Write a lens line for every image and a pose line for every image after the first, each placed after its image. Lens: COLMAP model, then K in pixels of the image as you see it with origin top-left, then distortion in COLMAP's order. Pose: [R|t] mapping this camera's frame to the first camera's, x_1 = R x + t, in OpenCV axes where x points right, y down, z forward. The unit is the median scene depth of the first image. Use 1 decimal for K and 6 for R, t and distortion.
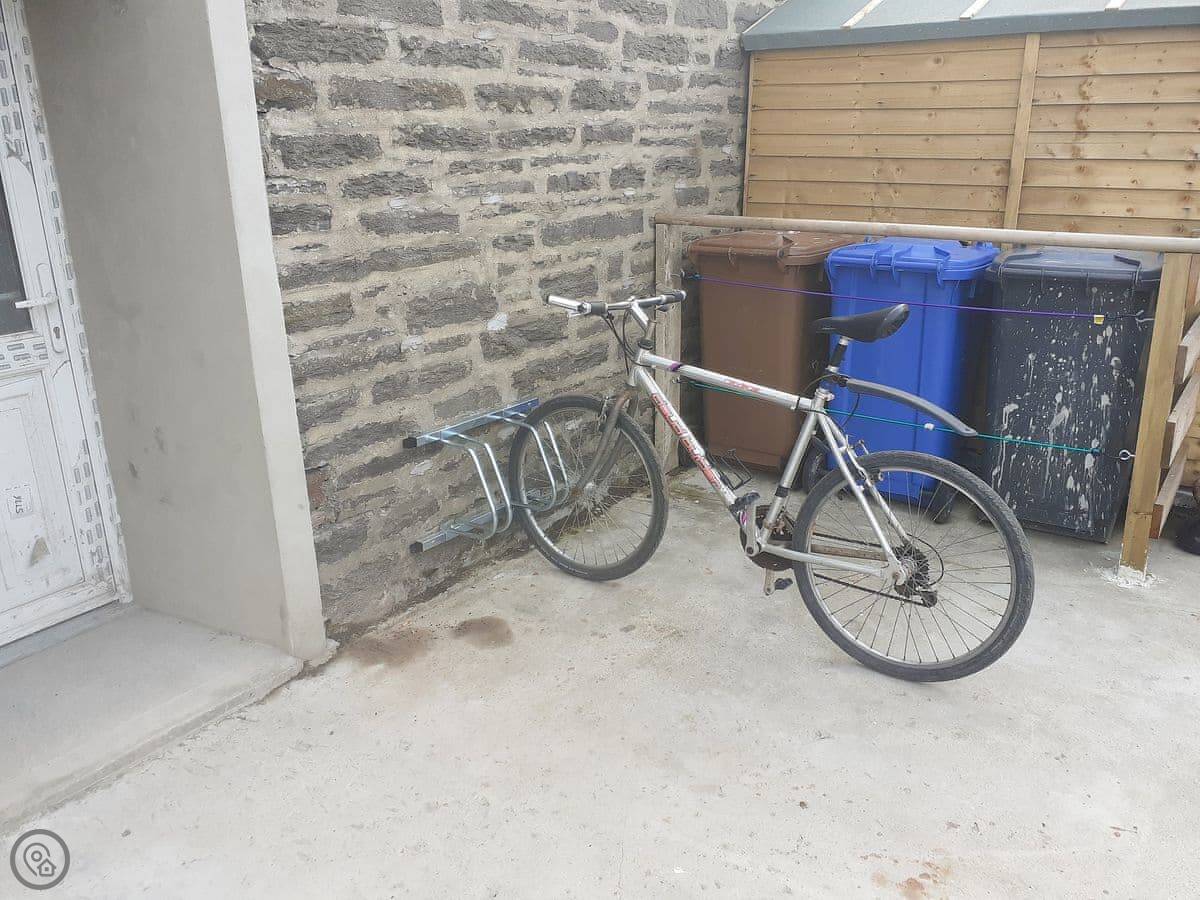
lens RADIAL K [[960.4, 0, 604.4], [0, 960.4, 454.4], [0, 0, 1]] dist [0.219577, -0.473449]
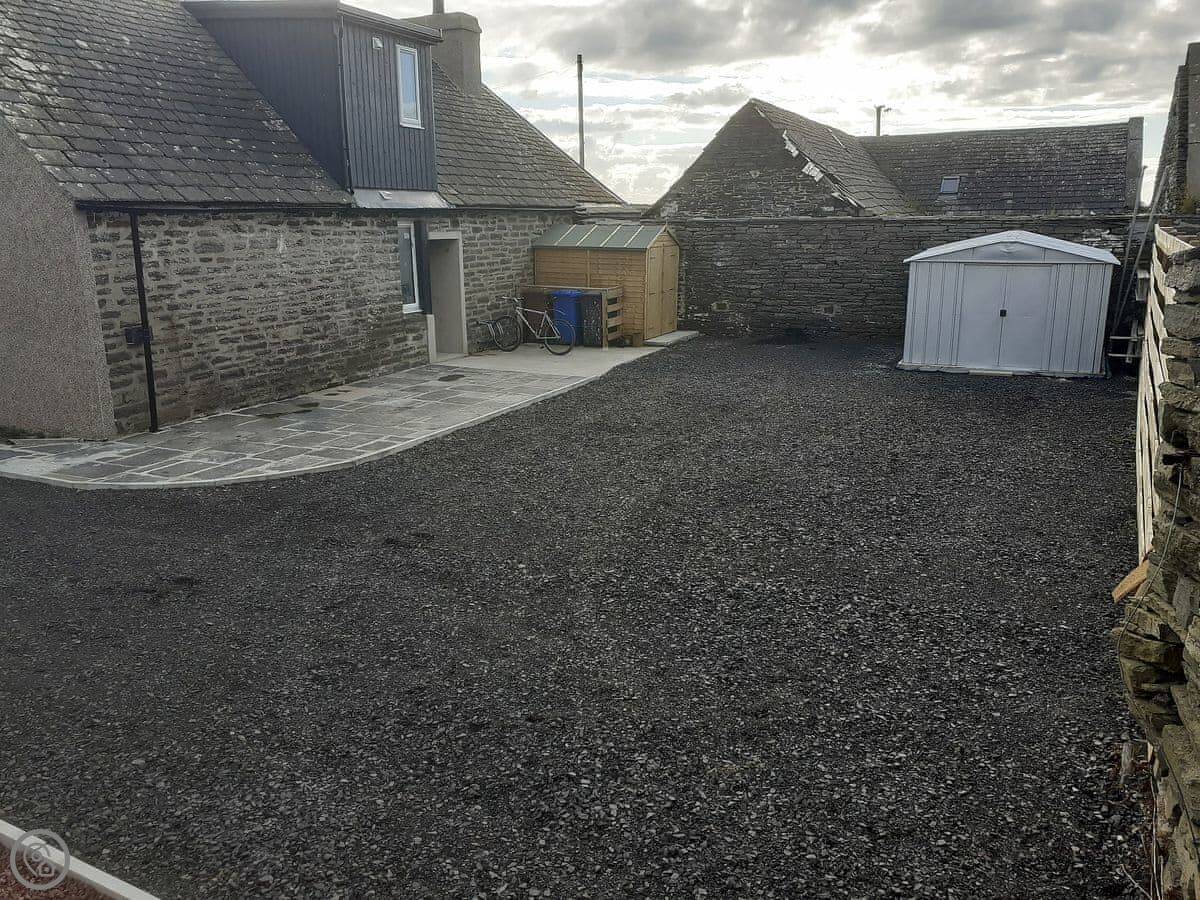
lens RADIAL K [[972.8, 0, 599.9], [0, 972.8, 456.2], [0, 0, 1]] dist [0.079551, -0.129969]
pose [[0.981036, -0.035995, 0.190454, -0.592935], [0.051094, 0.995876, -0.074968, 1.189484], [-0.186970, 0.083277, 0.978829, -4.515709]]
